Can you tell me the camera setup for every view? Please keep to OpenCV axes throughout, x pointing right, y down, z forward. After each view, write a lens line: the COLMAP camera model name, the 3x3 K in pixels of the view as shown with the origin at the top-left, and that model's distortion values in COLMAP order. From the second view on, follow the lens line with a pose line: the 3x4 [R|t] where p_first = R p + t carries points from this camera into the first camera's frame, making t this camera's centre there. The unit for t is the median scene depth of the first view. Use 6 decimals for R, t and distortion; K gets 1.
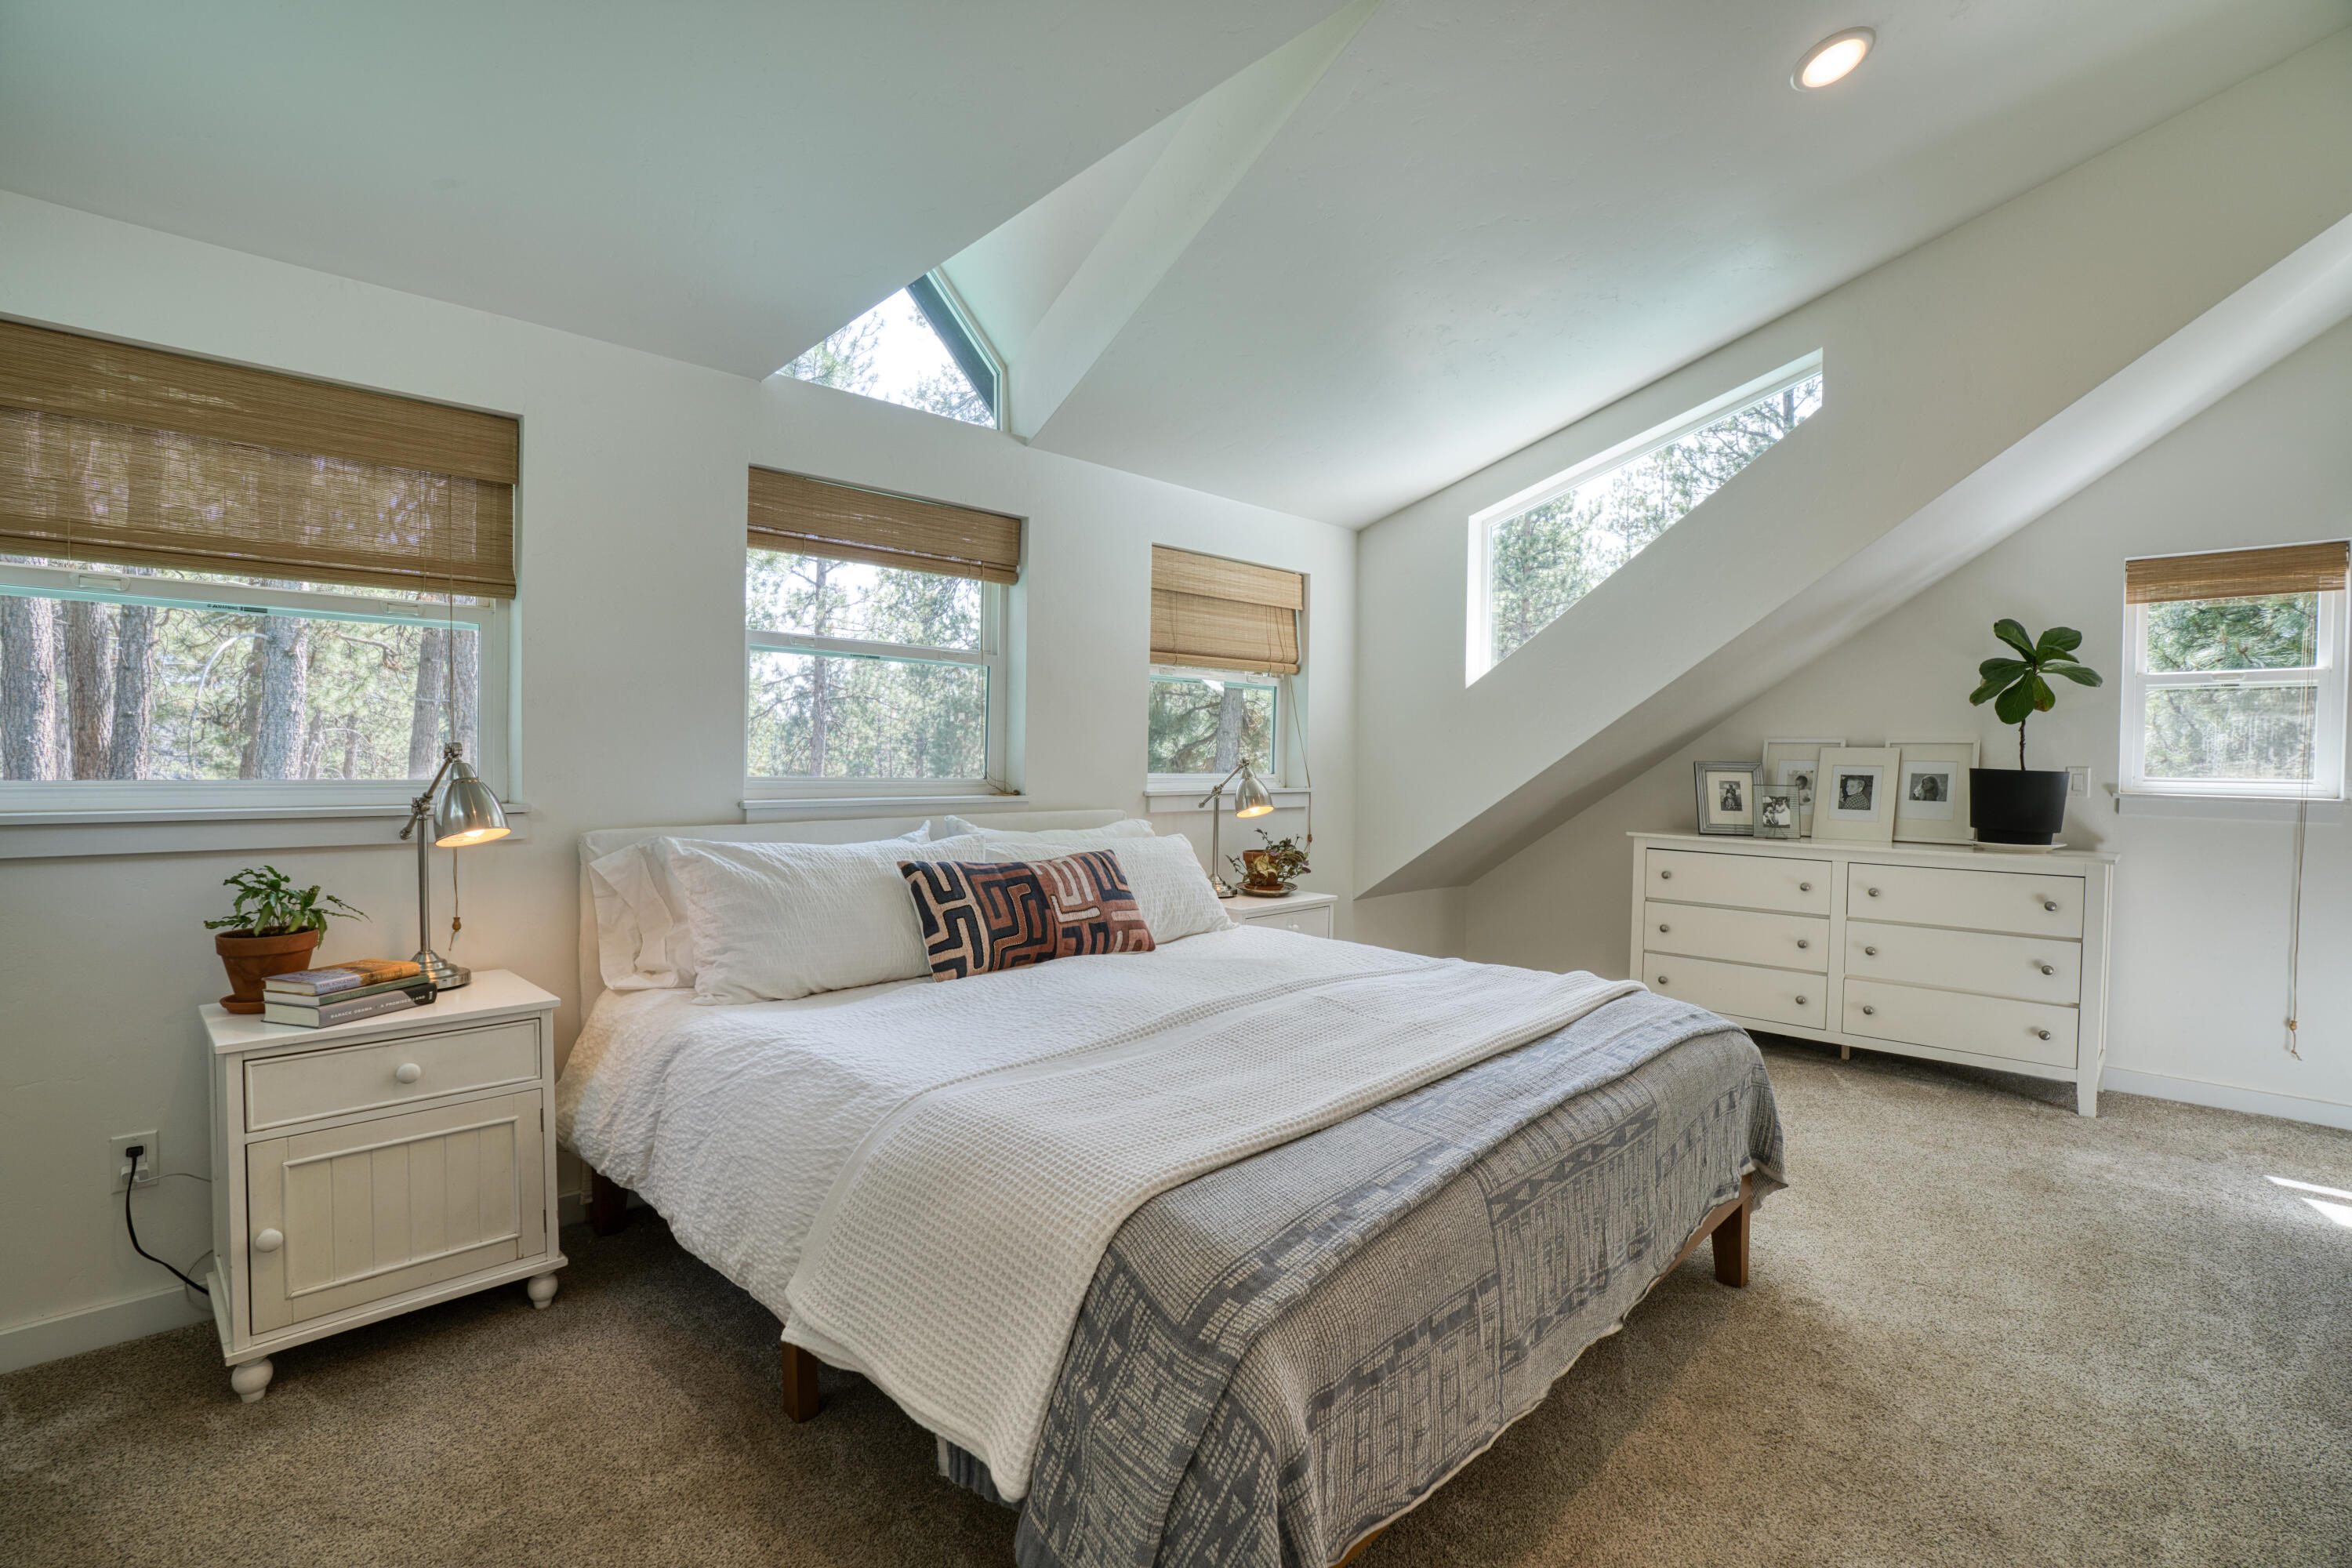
lens RADIAL K [[1085.2, 0, 1165.7], [0, 1085.2, 780.5], [0, 0, 1]] dist [-0.069208, 0.027157]
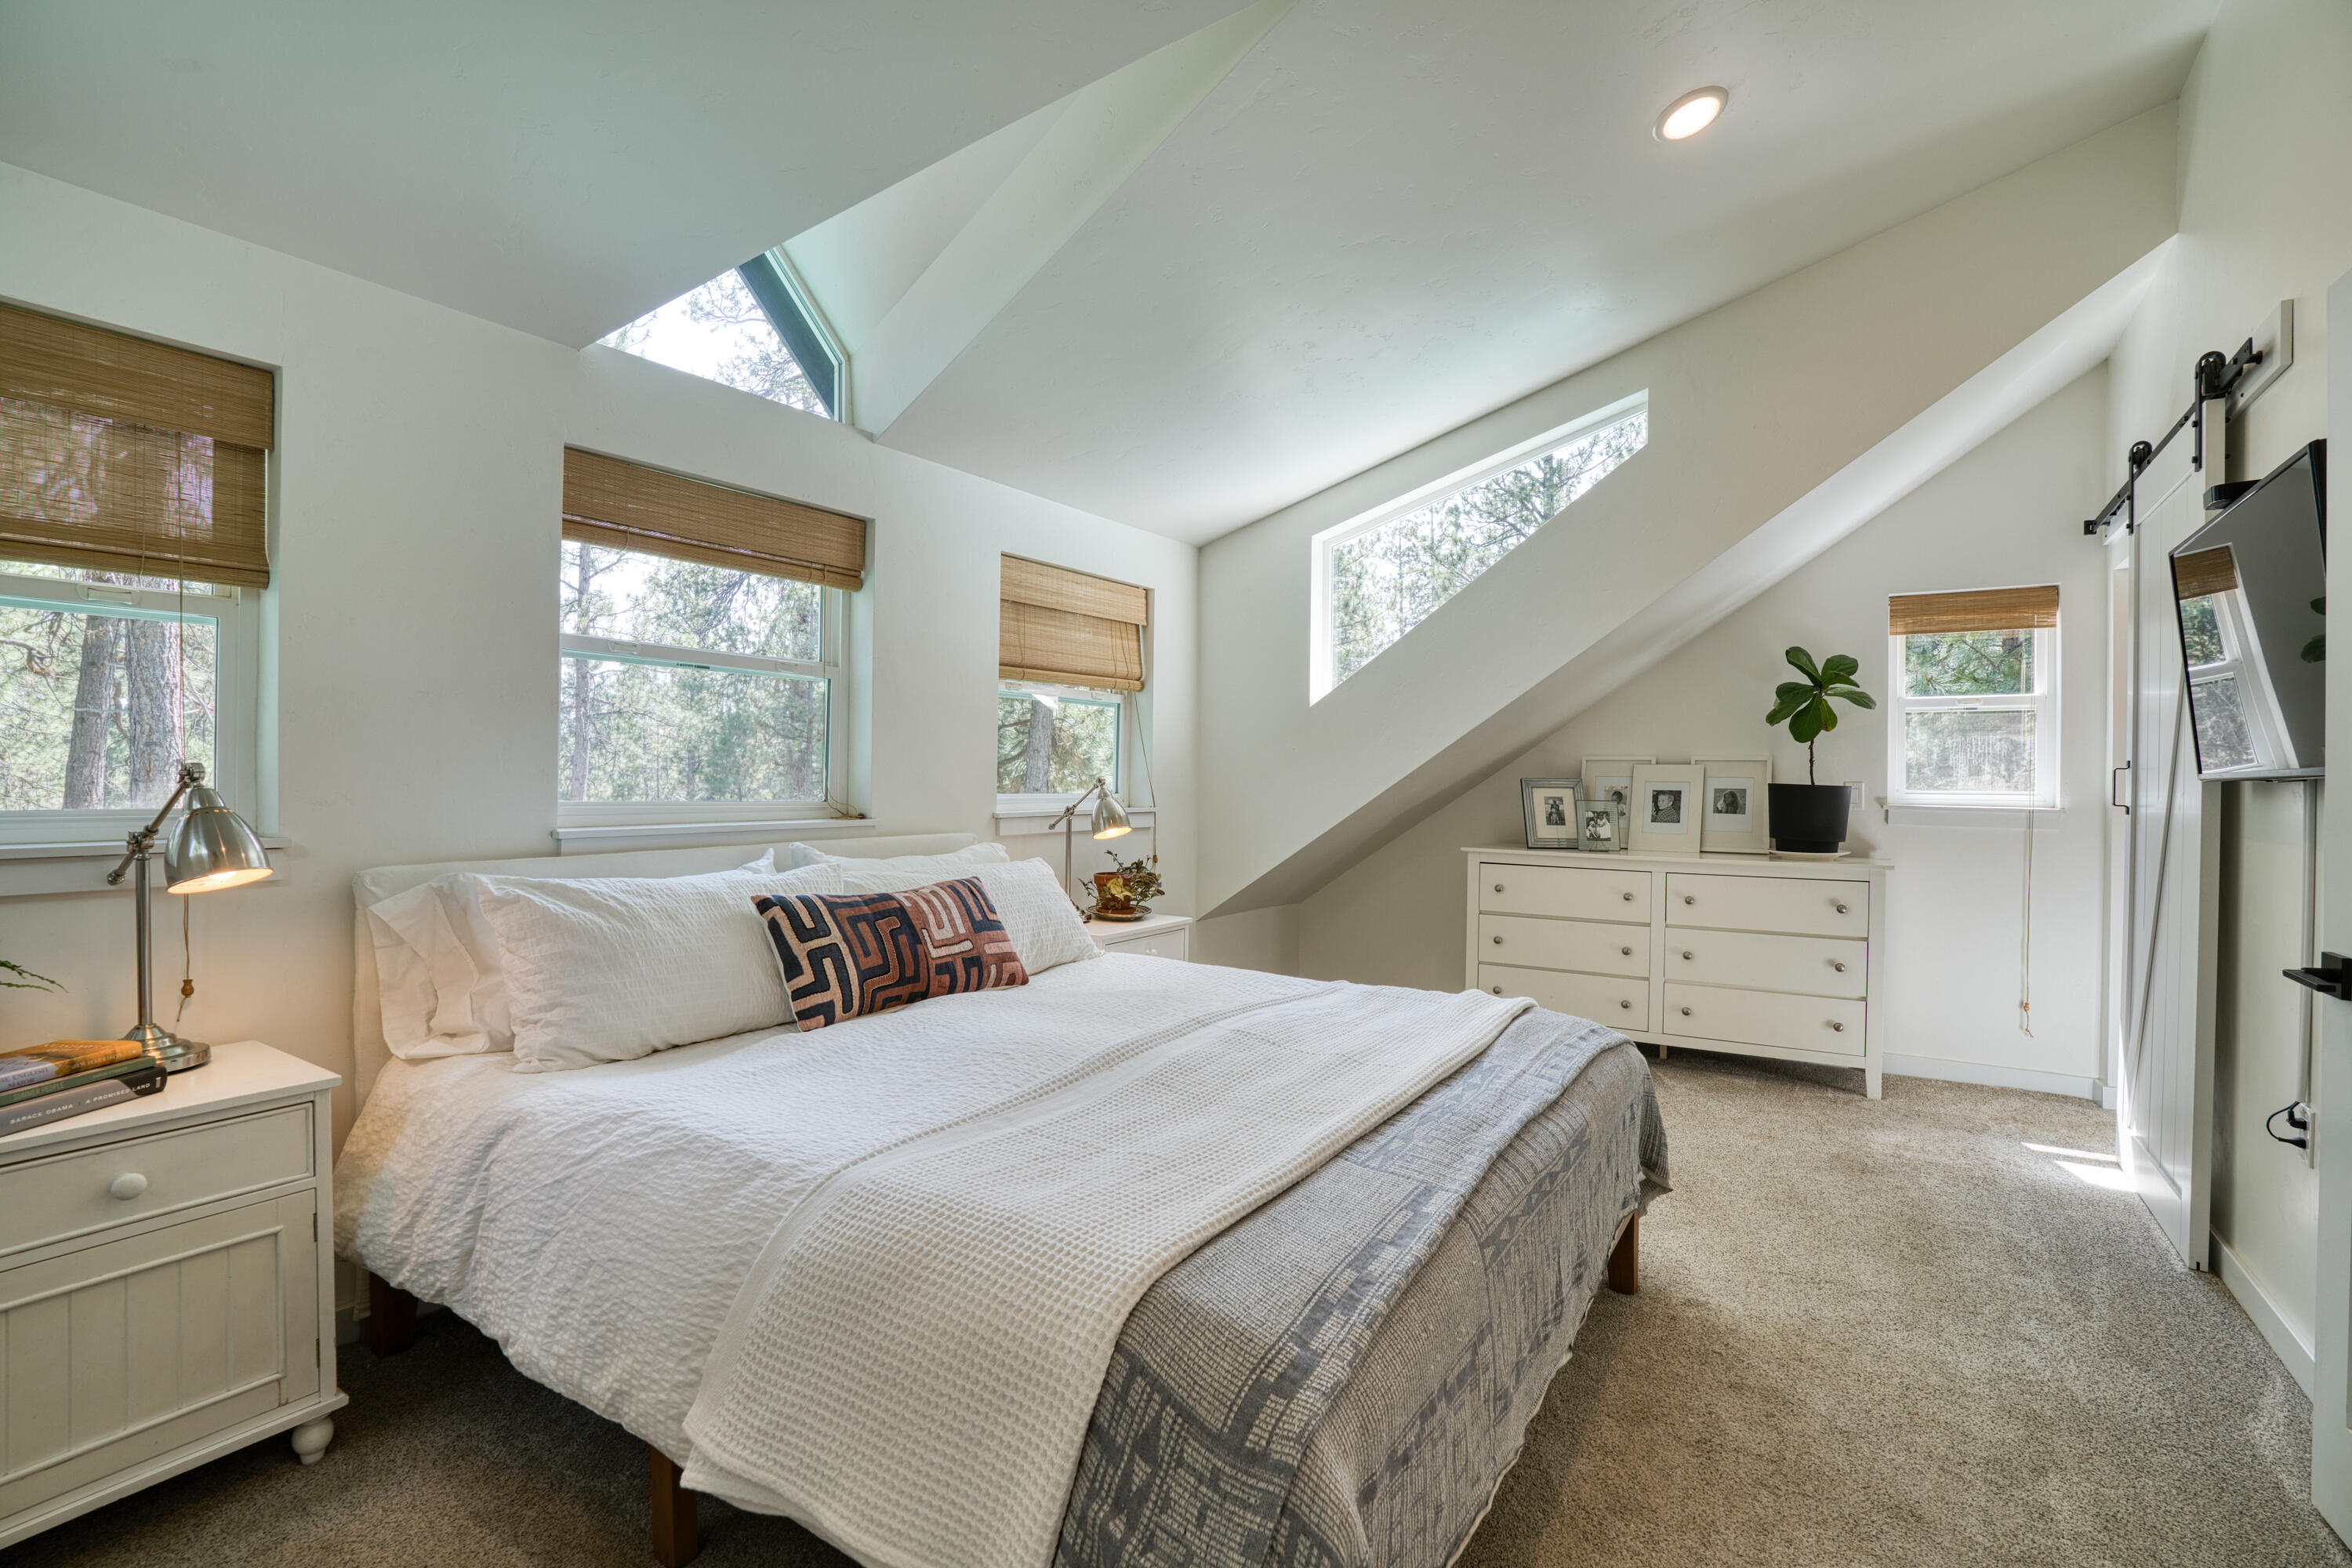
lens RADIAL K [[1085.2, 0, 1165.7], [0, 1085.2, 780.5], [0, 0, 1]] dist [-0.069208, 0.027157]
pose [[0.980604, -0.004775, 0.195939, -0.096803], [0.008012, 0.999844, -0.015730, -0.003823], [-0.195834, 0.016995, 0.980490, 0.074792]]
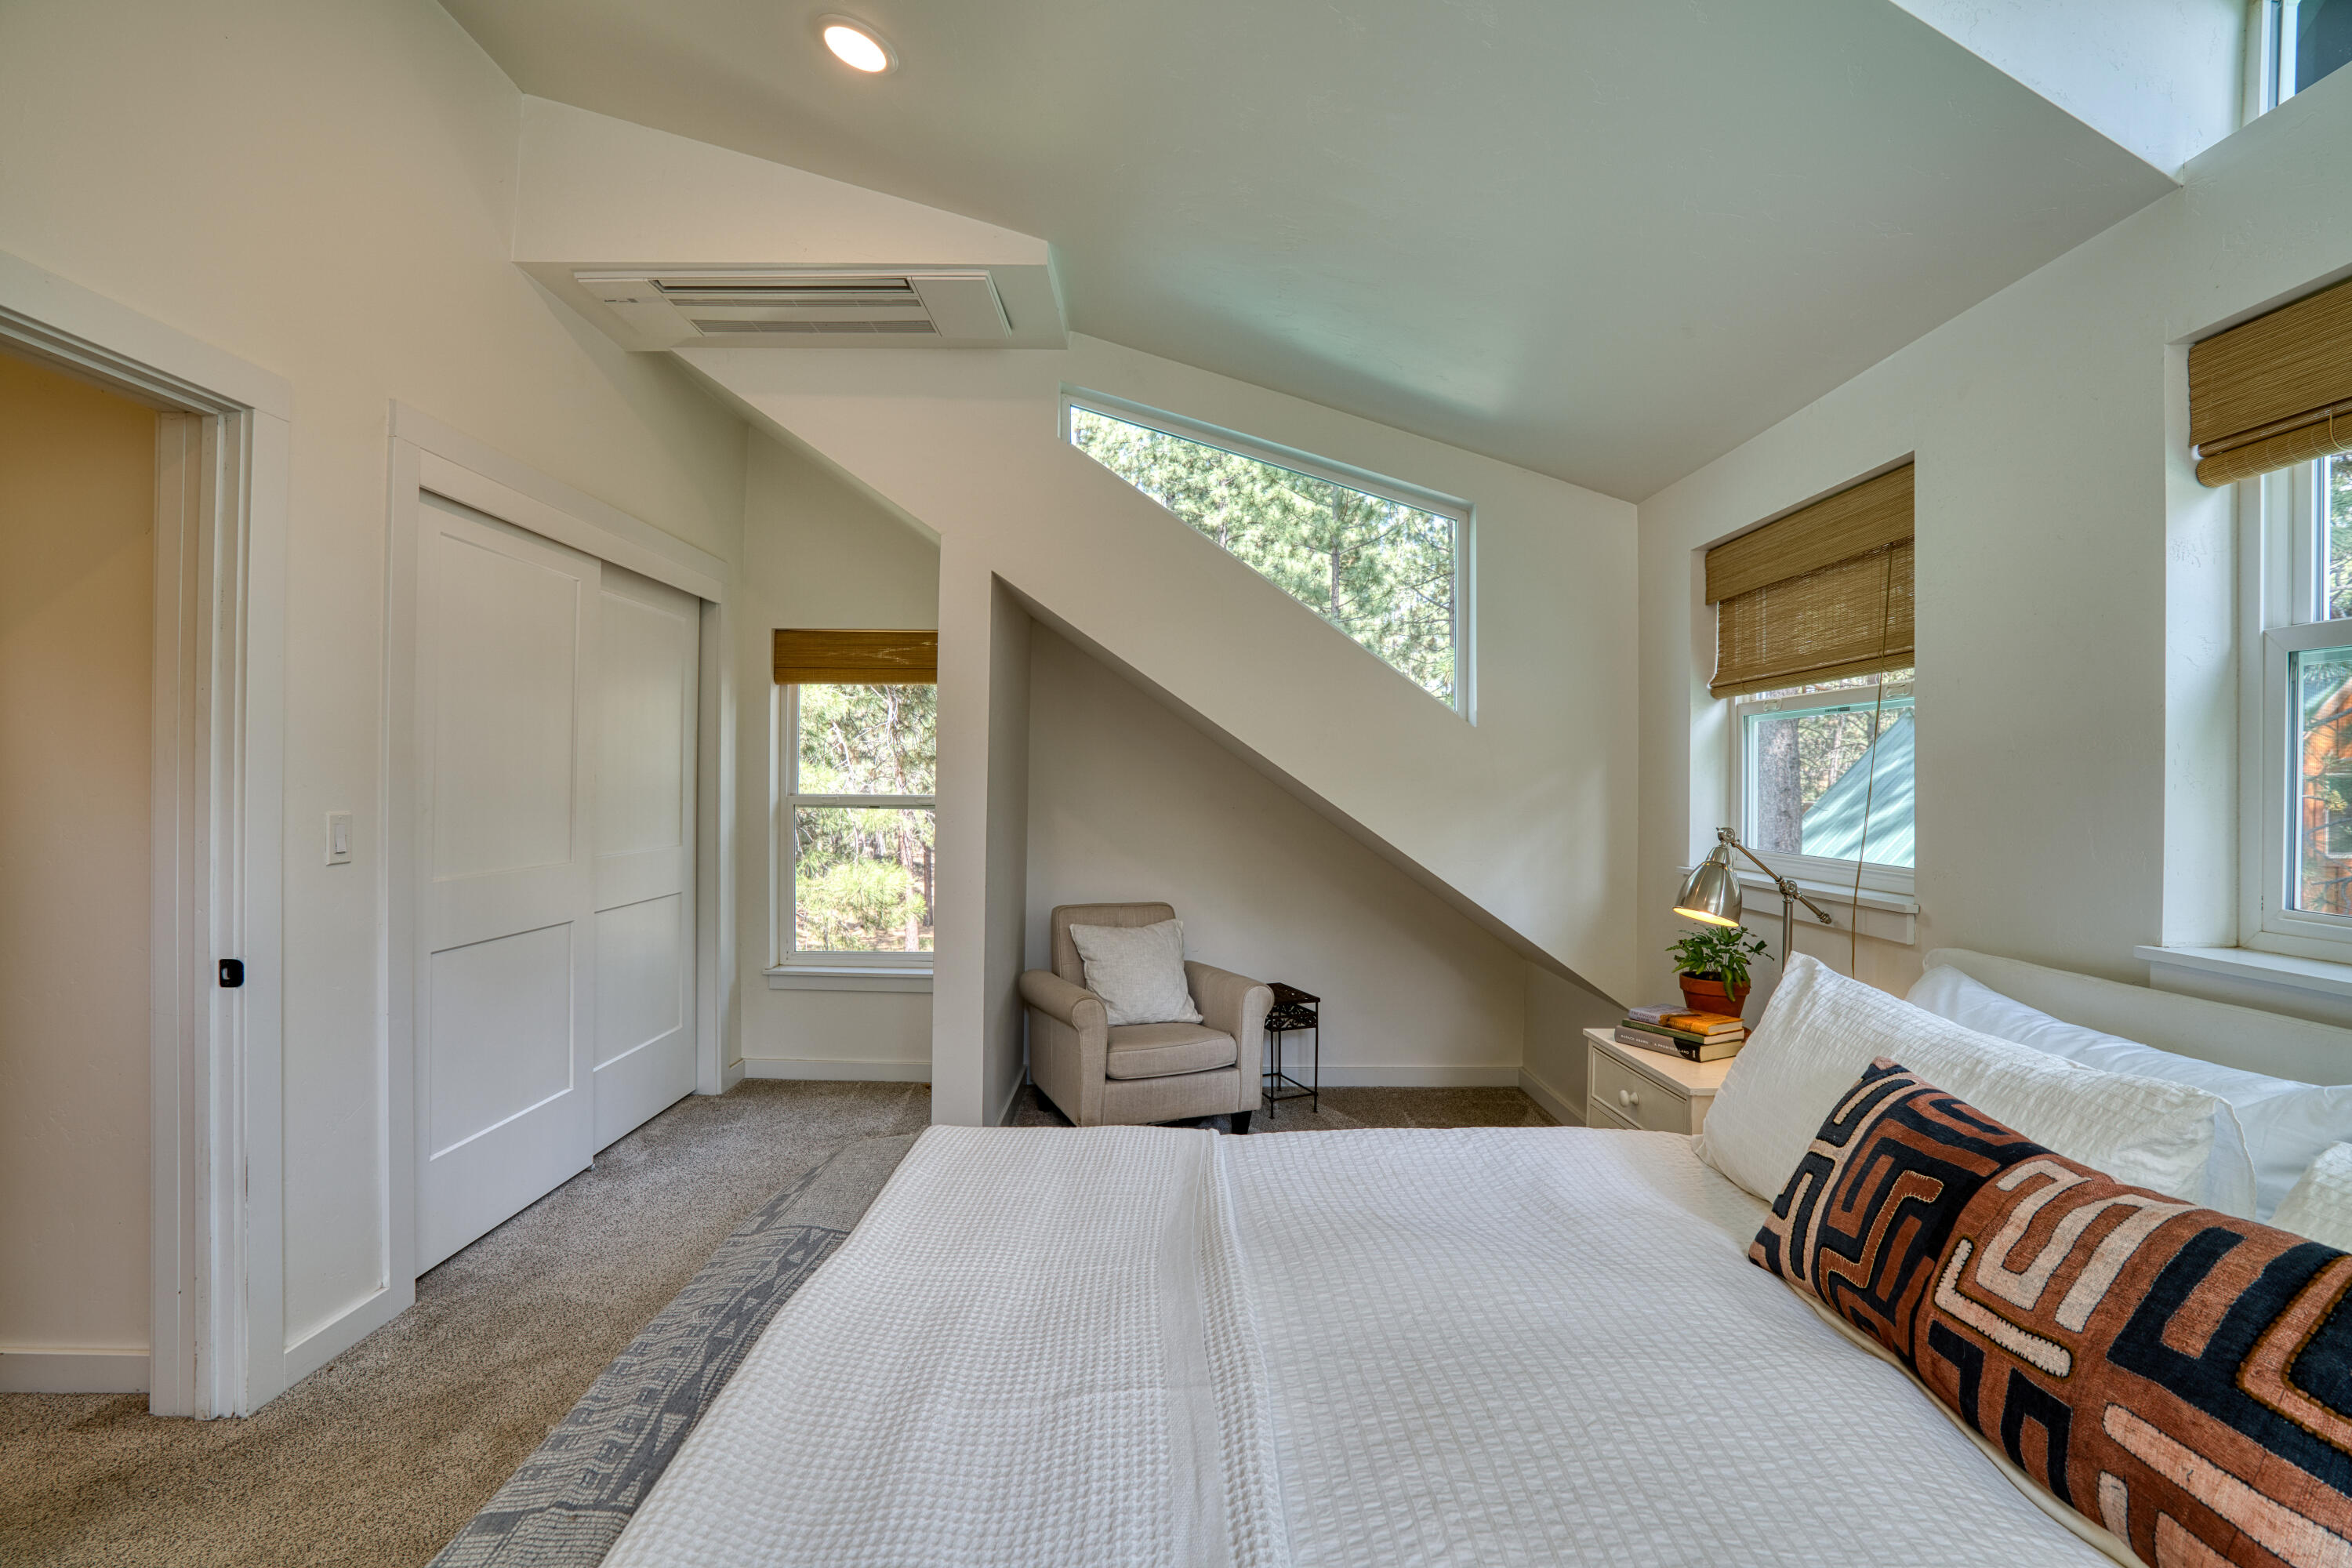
lens RADIAL K [[1085.2, 0, 1165.7], [0, 1085.2, 780.5], [0, 0, 1]] dist [-0.069208, 0.027157]
pose [[-0.706115, -0.016068, -0.707915, 0.450142], [-0.029844, 0.999529, 0.007081, -0.068415], [0.707468, 0.026127, -0.706263, 1.250318]]
